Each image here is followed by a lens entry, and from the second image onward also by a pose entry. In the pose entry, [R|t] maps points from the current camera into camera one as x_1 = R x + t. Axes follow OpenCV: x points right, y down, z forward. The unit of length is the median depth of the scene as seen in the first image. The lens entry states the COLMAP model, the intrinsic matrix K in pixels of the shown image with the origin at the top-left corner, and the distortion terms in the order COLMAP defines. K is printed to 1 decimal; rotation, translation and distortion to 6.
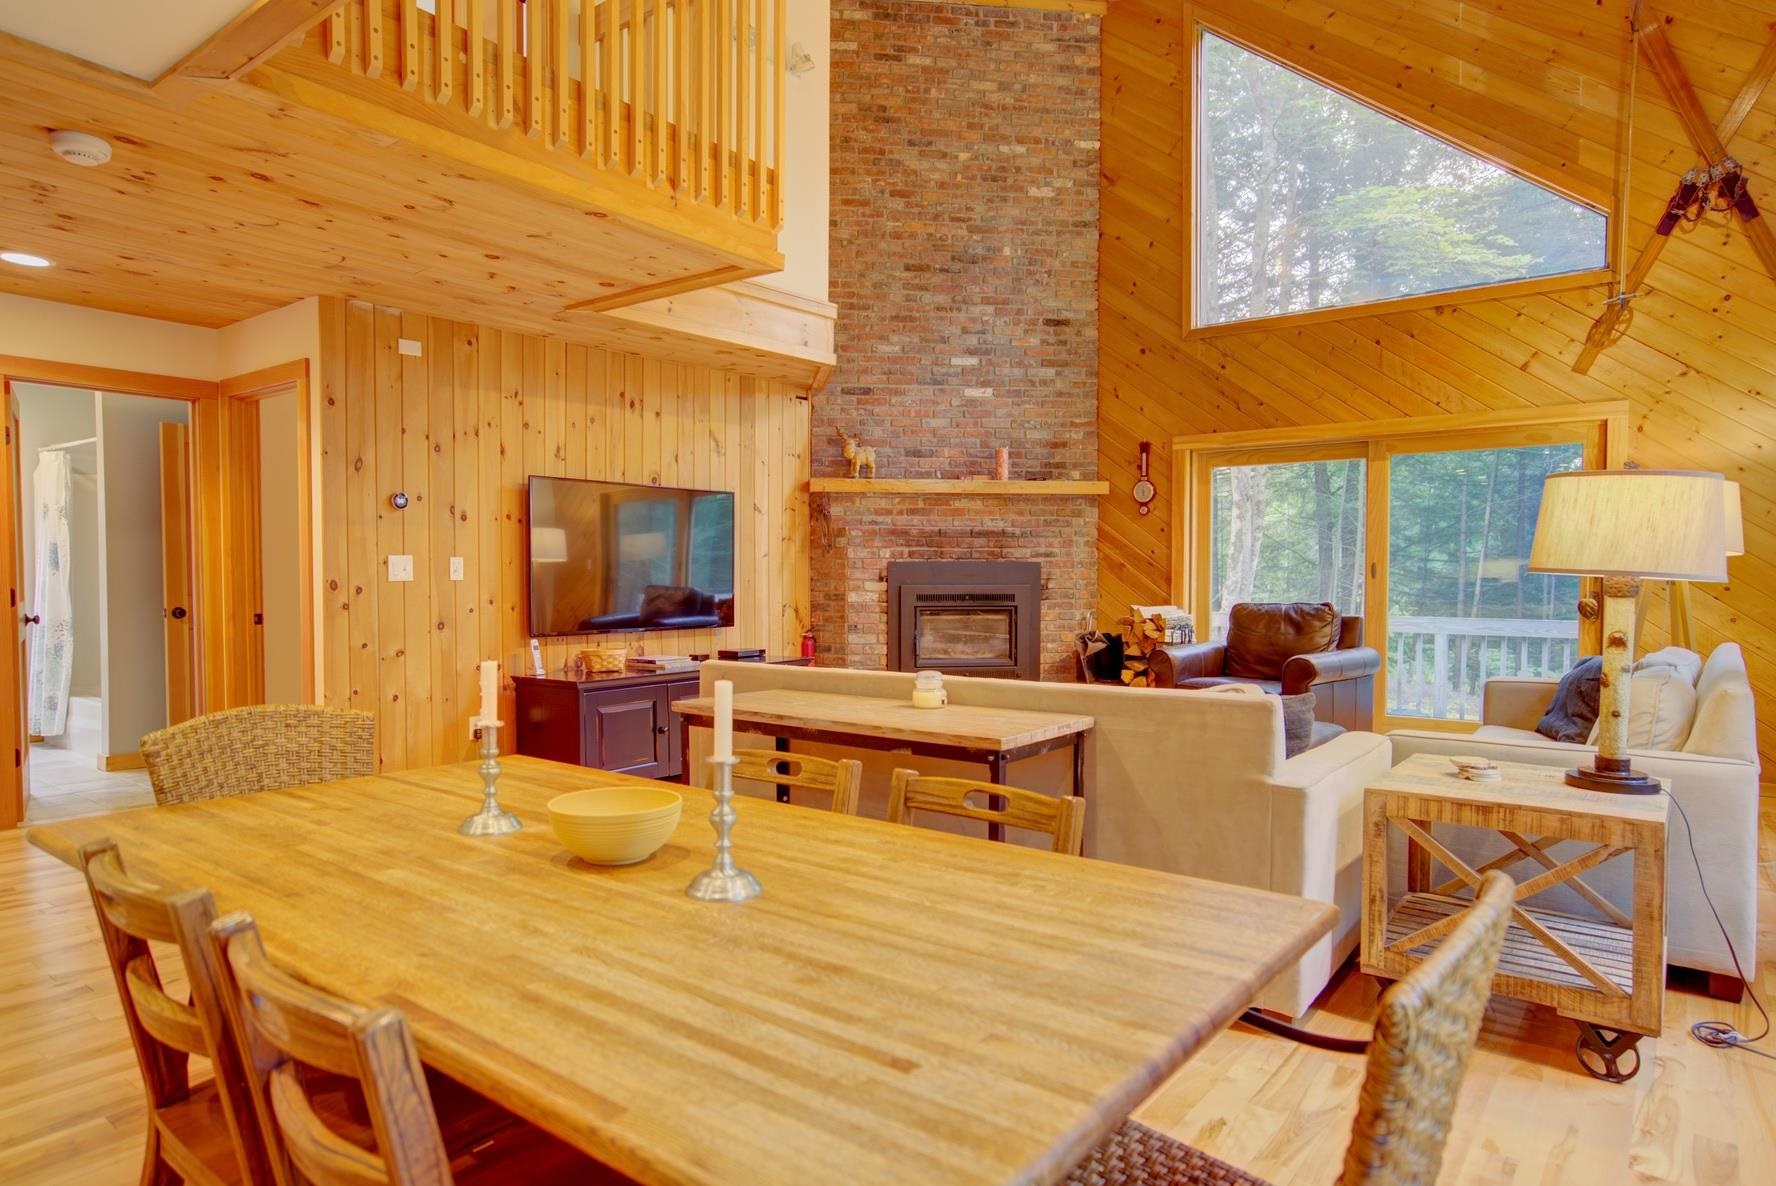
lens RADIAL K [[1051.8, 0, 883.1], [0, 1051.8, 609.0], [0, 0, 1]] dist [-0.046085, 0.042676]
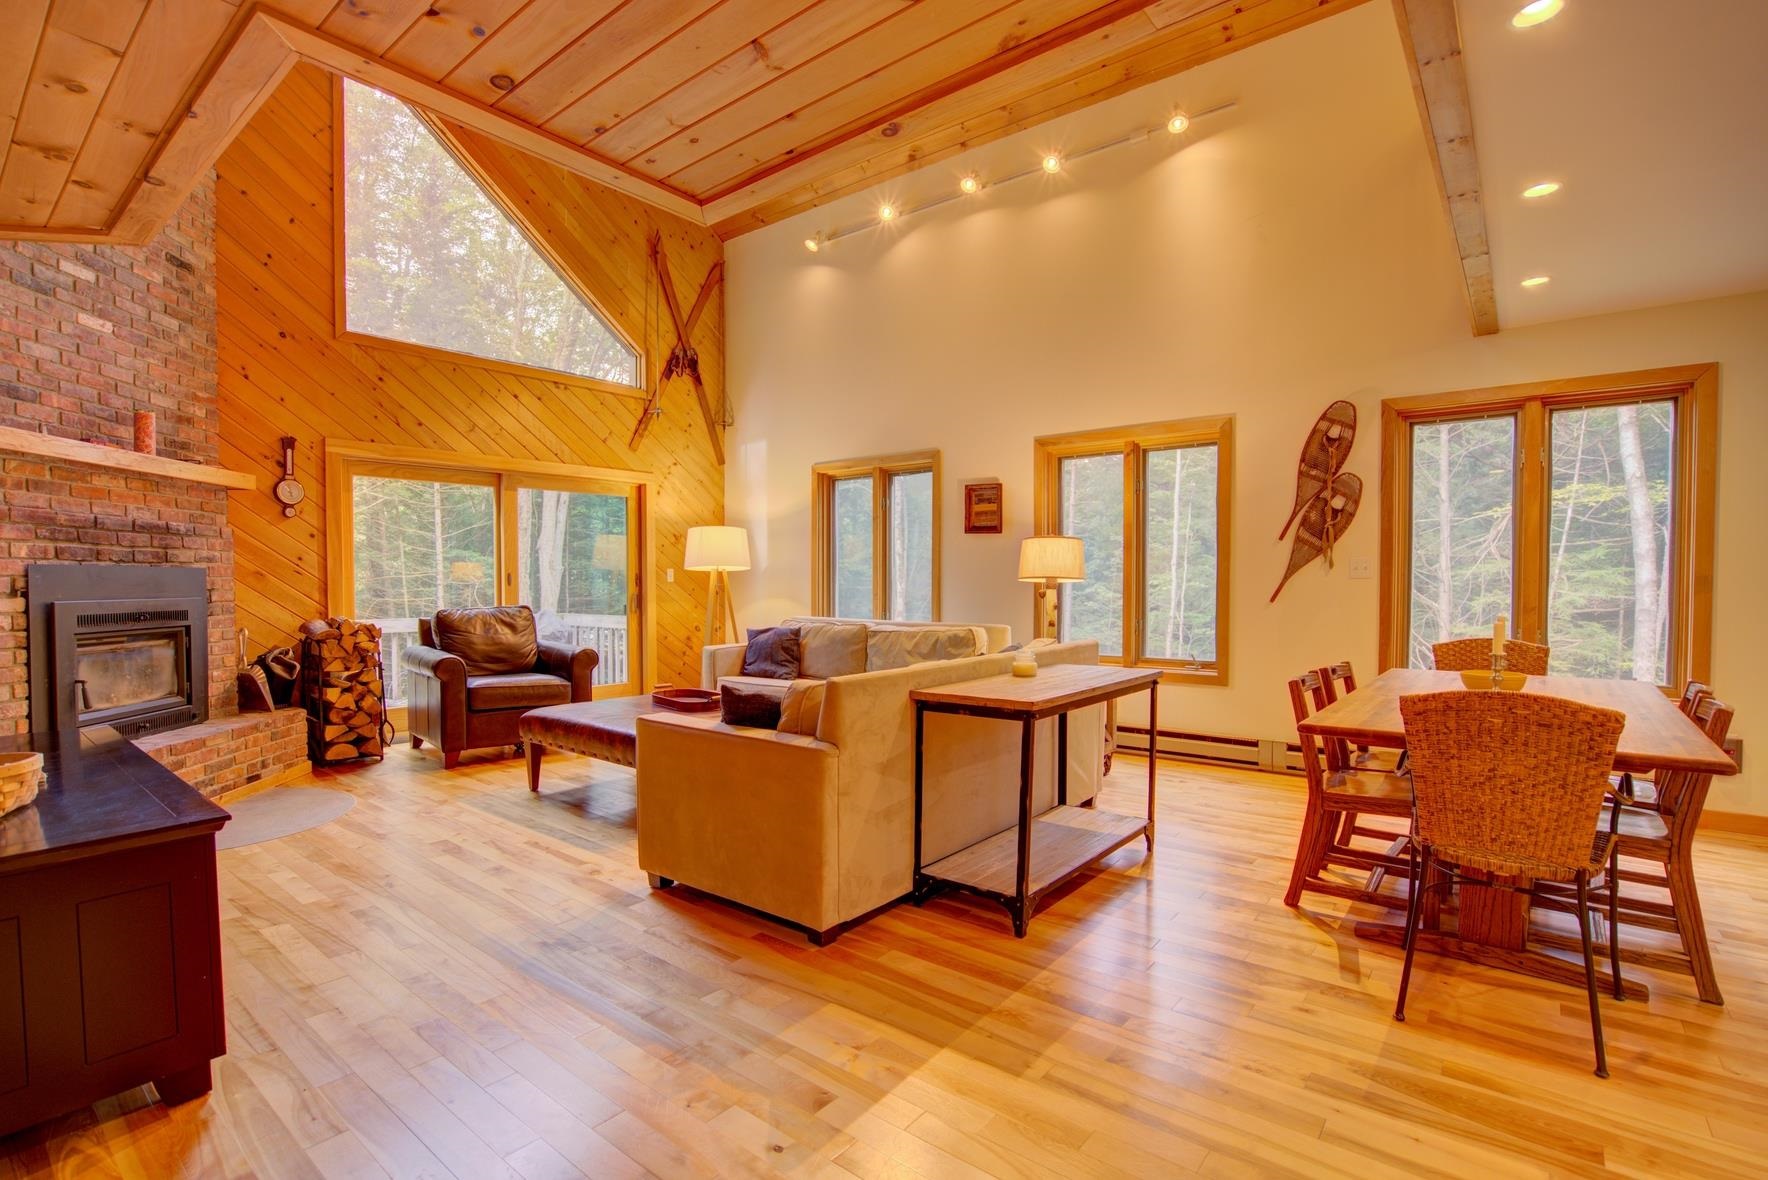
lens RADIAL K [[832.5, 0, 875.5], [0, 832.5, 600.3], [0, 0, 1]] dist [-0.060386, 0.021951]
pose [[0.024830, -0.023679, 0.999411, -0.454841], [0.036008, 0.999092, 0.022776, -0.017156], [-0.999043, 0.035422, 0.025660, 0.502096]]
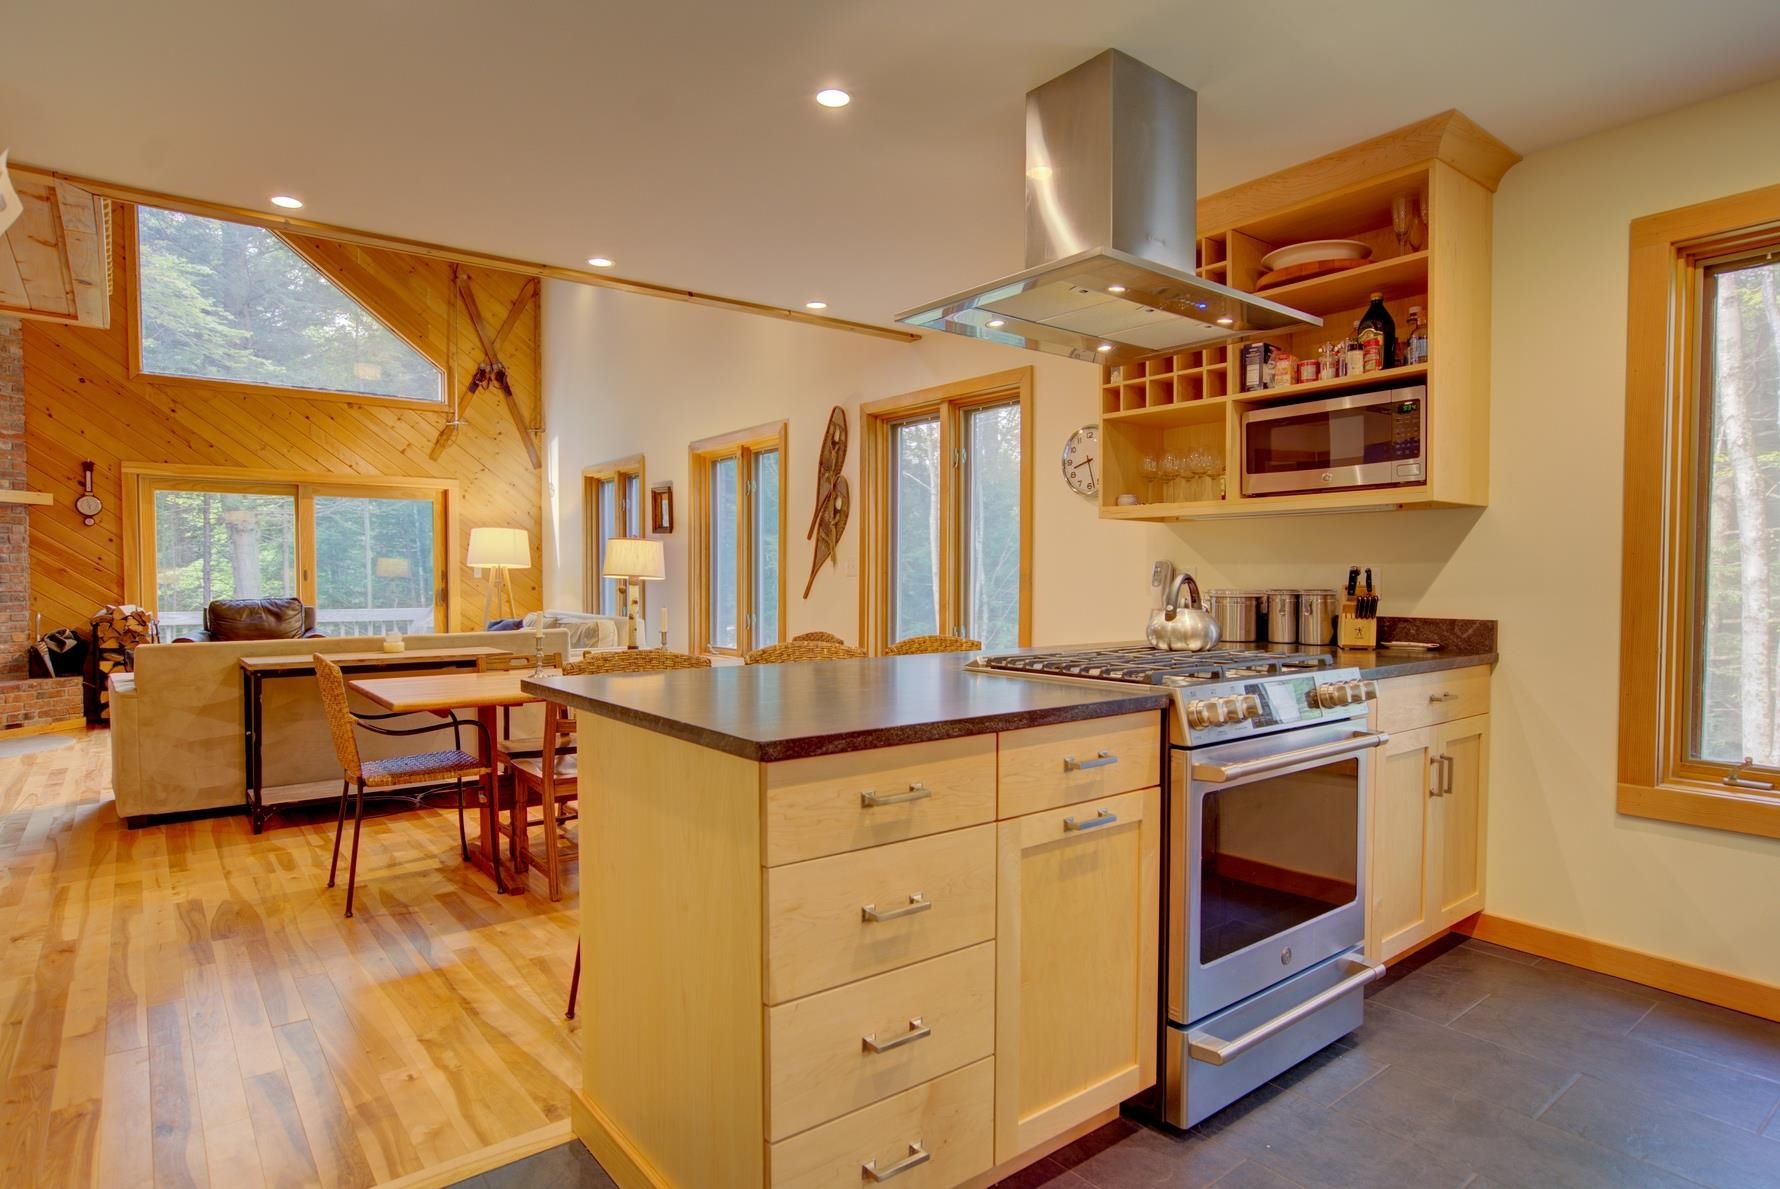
lens RADIAL K [[972.5, 0, 887.0], [0, 972.5, 605.6], [0, 0, 1]] dist [-0.044246, 0.031960]
pose [[0.244473, -0.028166, 0.969247, -0.569292], [0.032331, 0.999259, 0.020884, 0.002637], [-0.969117, 0.026231, 0.245202, -0.090455]]
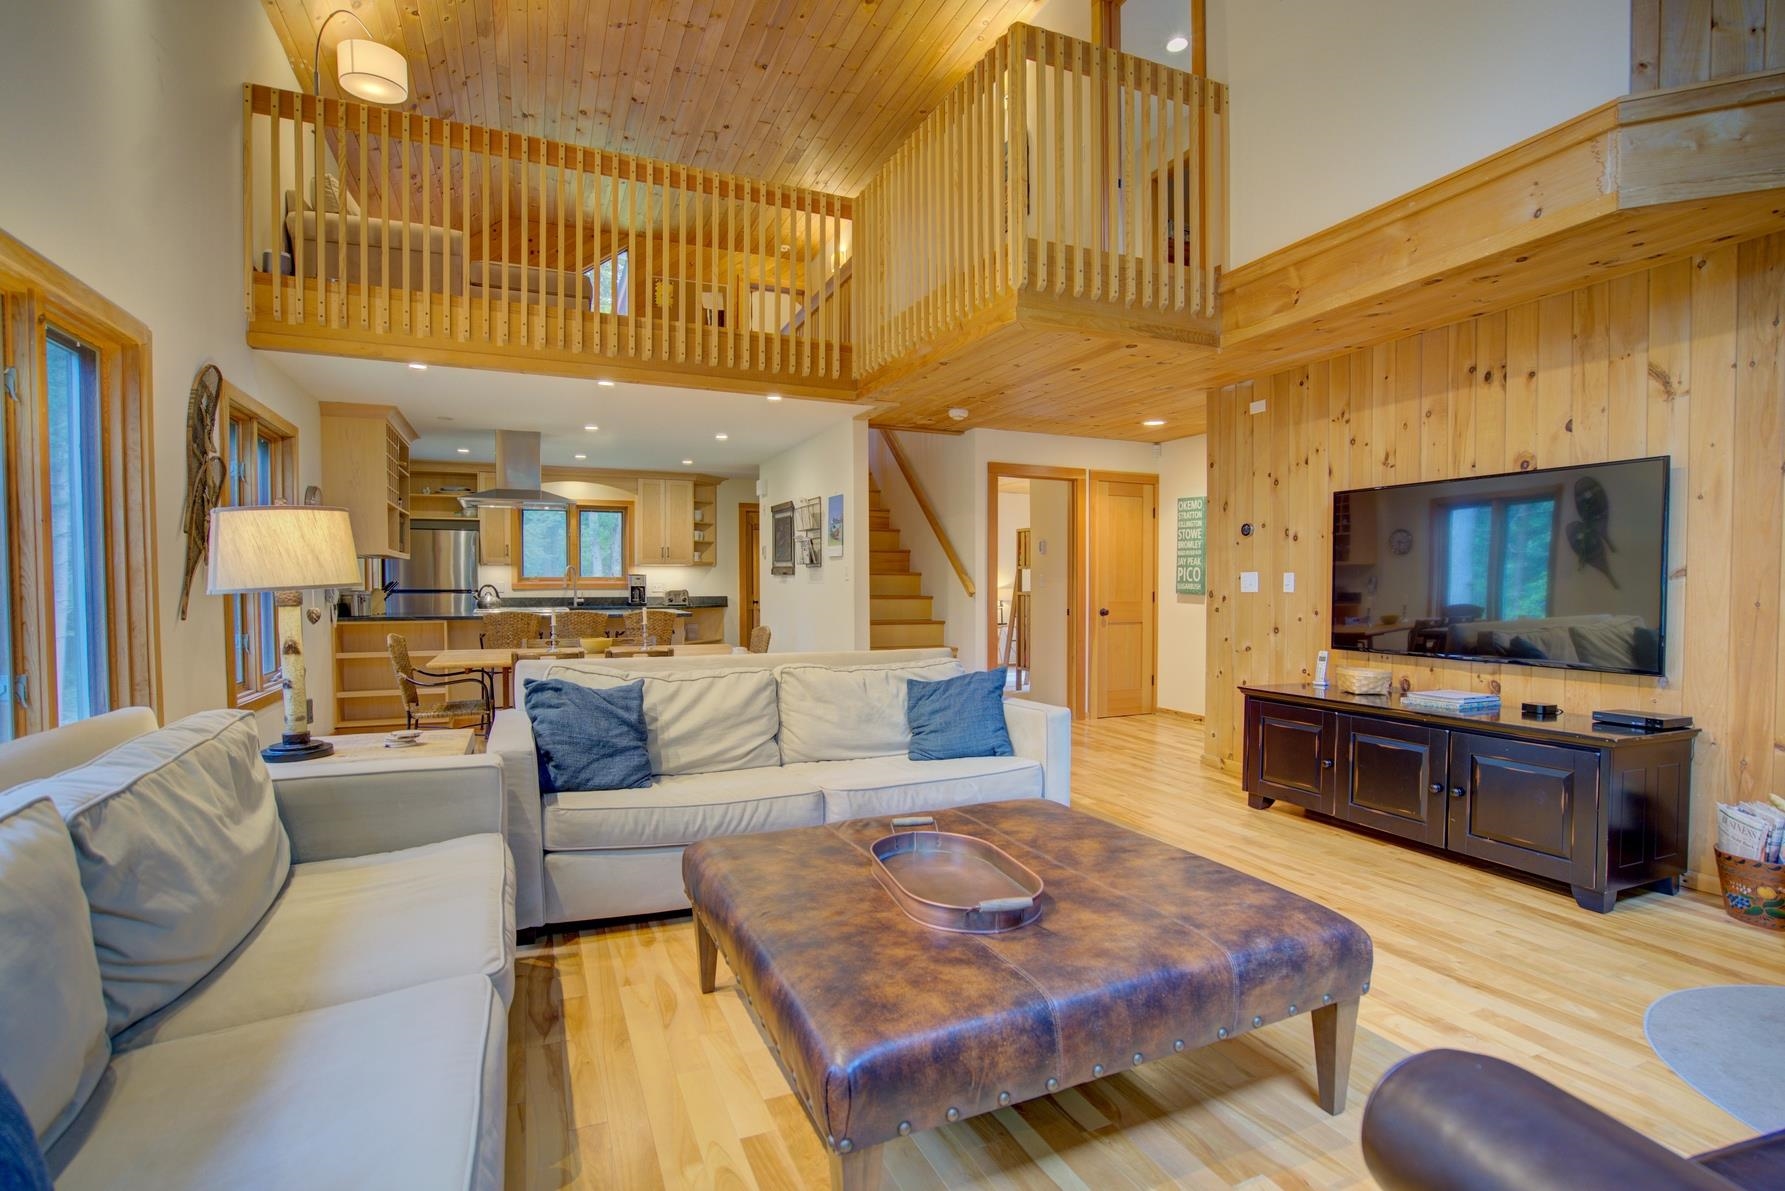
lens RADIAL K [[840.5, 0, 884.0], [0, 840.5, 605.9], [0, 0, 1]] dist [-0.060386, 0.021951]
pose [[-0.491027, 0.023794, -0.870819, 0.455506], [-0.029943, 0.998575, 0.044169, -0.029411], [0.870629, 0.047763, -0.489615, 0.782344]]
